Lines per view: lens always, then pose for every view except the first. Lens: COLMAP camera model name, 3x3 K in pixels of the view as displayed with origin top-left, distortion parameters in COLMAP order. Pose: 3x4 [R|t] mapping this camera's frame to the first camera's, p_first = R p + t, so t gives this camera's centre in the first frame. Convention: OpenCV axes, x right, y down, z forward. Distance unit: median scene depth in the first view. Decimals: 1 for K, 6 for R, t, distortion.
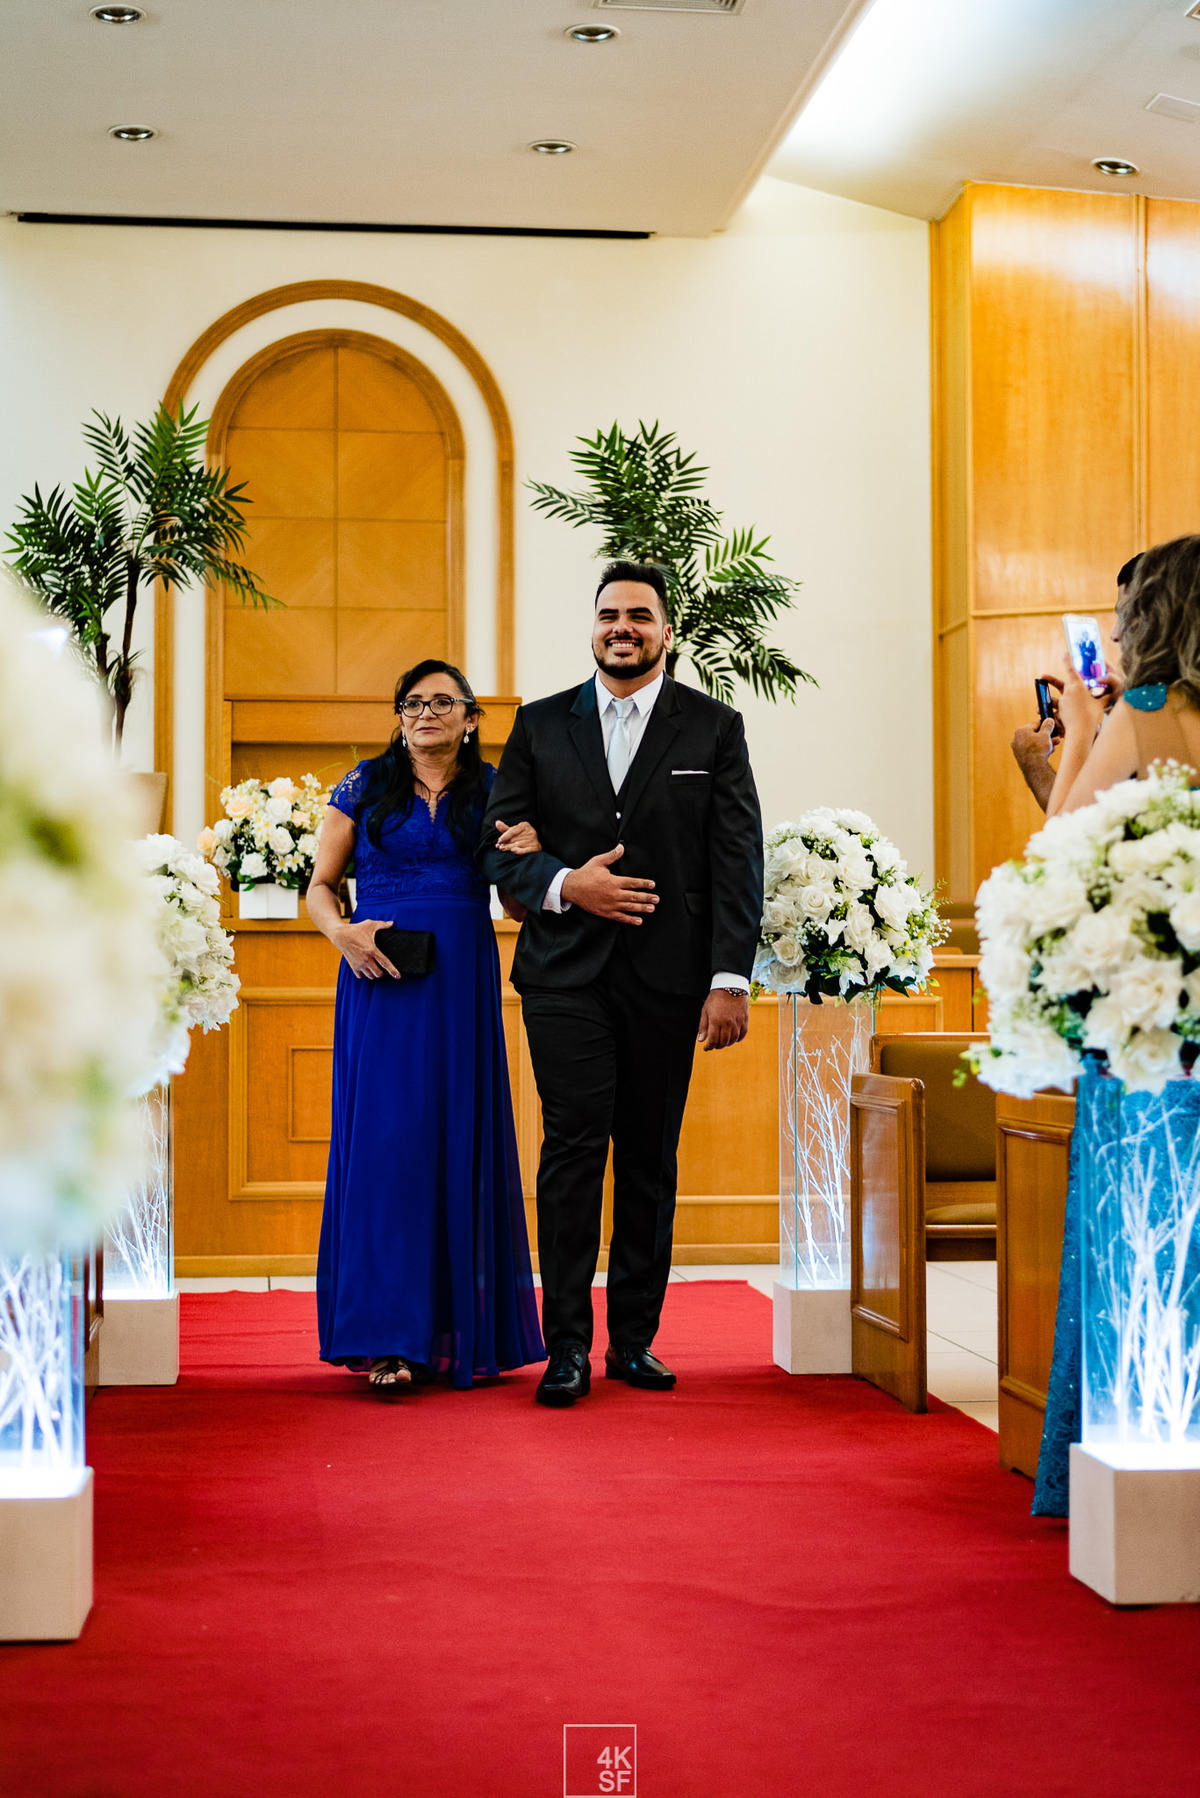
lens RADIAL K [[2880.8, 0, 604.8], [0, 2880.8, 893.6], [0, 0, 1]] dist [0.009110, 0.000000]
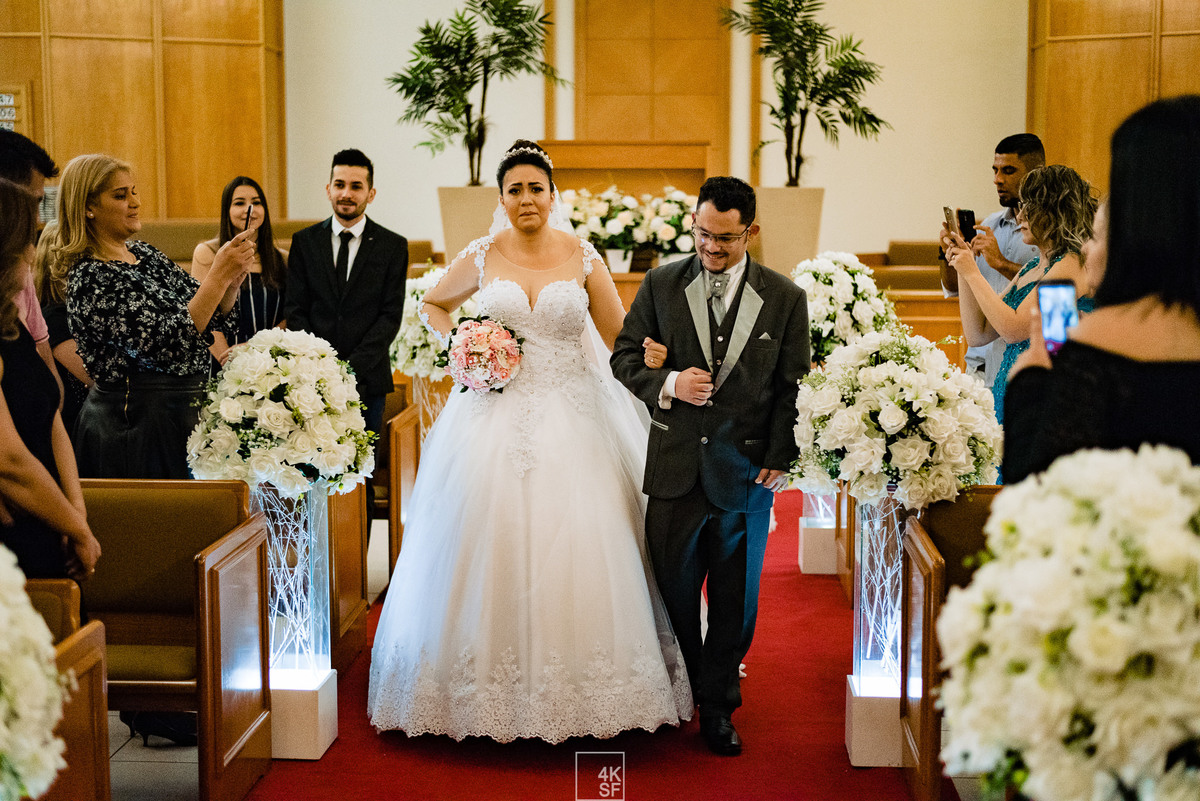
lens RADIAL K [[1814.3, 0, 593.9], [0, 1814.3, 408.3], [0, 0, 1]] dist [-0.007039, 0.000000]
pose [[0.984742, 0.023004, -0.172494, 0.091724], [0.003091, 0.988756, 0.149506, -0.072684], [0.173994, -0.147758, 0.973598, -0.071309]]
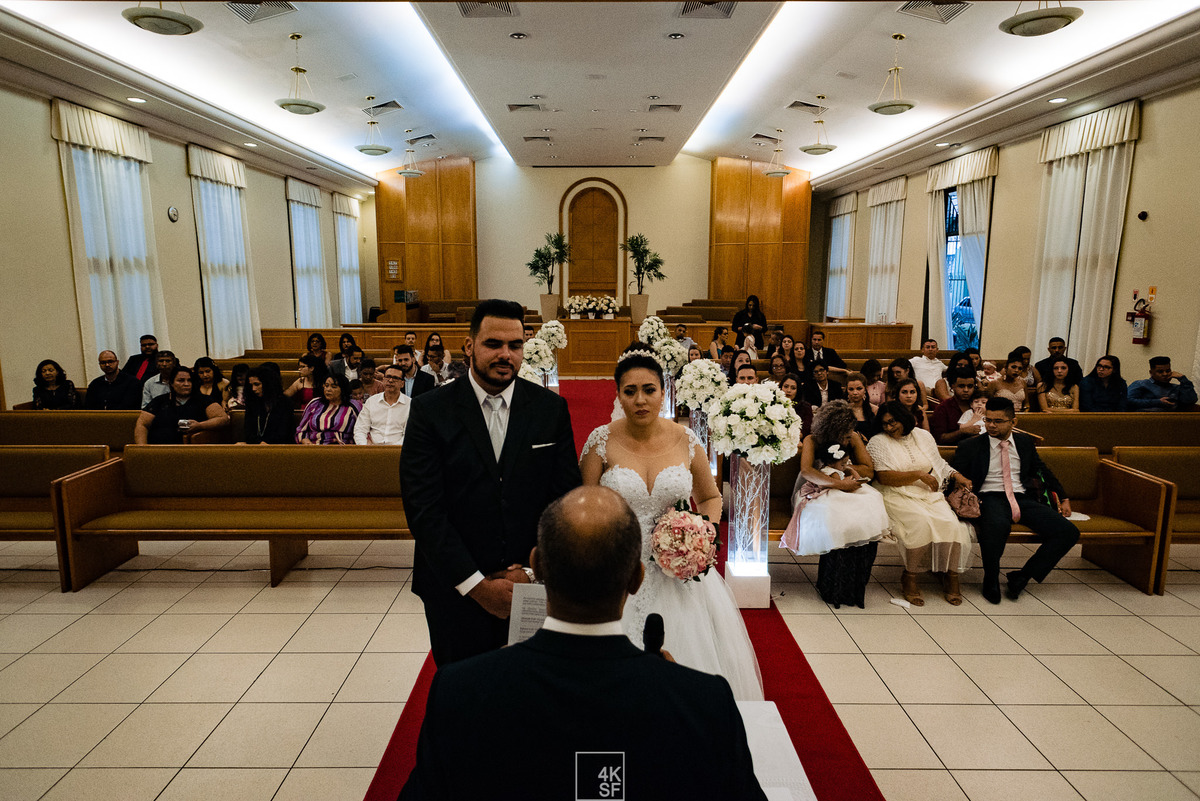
lens RADIAL K [[695.5, 0, 592.3], [0, 695.5, 391.0], [0, 0, 1]] dist [0.018150, -0.009357]
pose [[0.992954, 0.021964, -0.116449, 0.094744], [0.001016, 0.981059, 0.193705, -0.126802], [0.118498, -0.192459, 0.974124, -0.470292]]
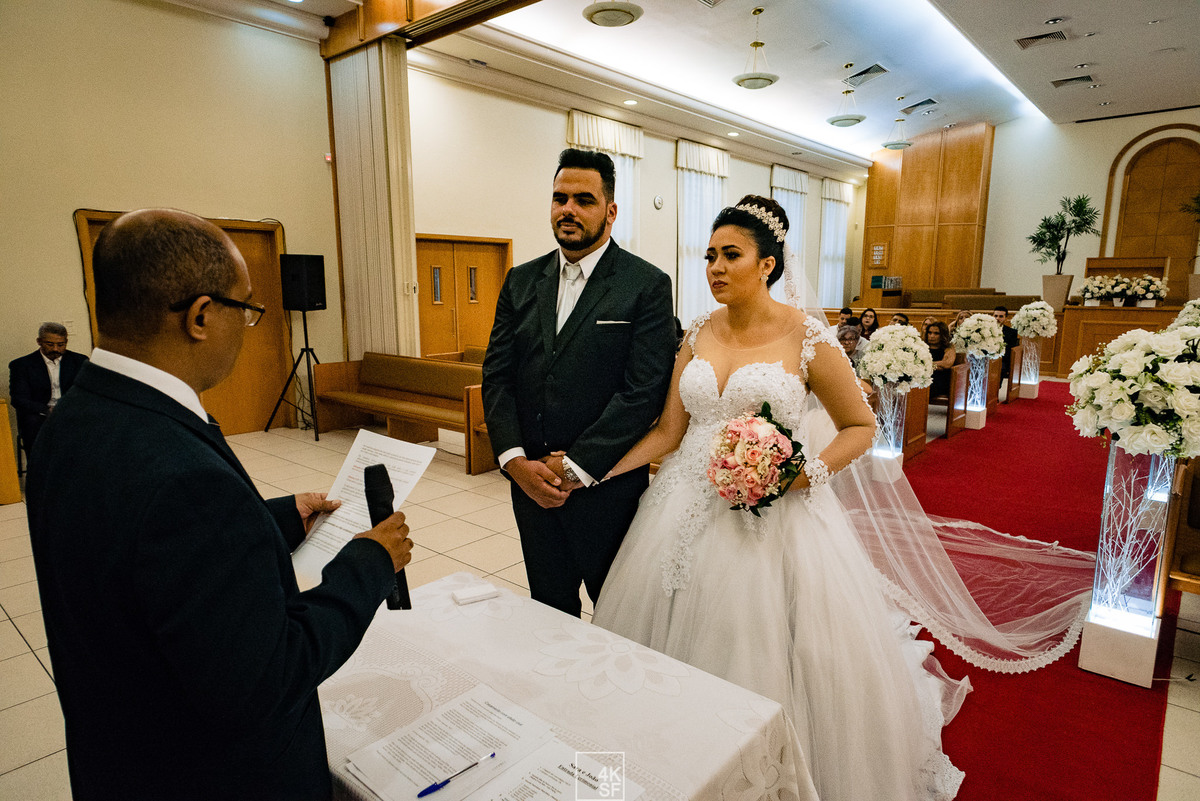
lens RADIAL K [[695.5, 0, 601.0], [0, 695.5, 406.1], [0, 0, 1]] dist [0.018150, -0.009357]
pose [[0.676082, 0.128952, -0.725455, 0.194317], [0.026711, 0.979630, 0.199025, -0.080720], [0.736343, -0.153934, 0.658866, -0.385866]]
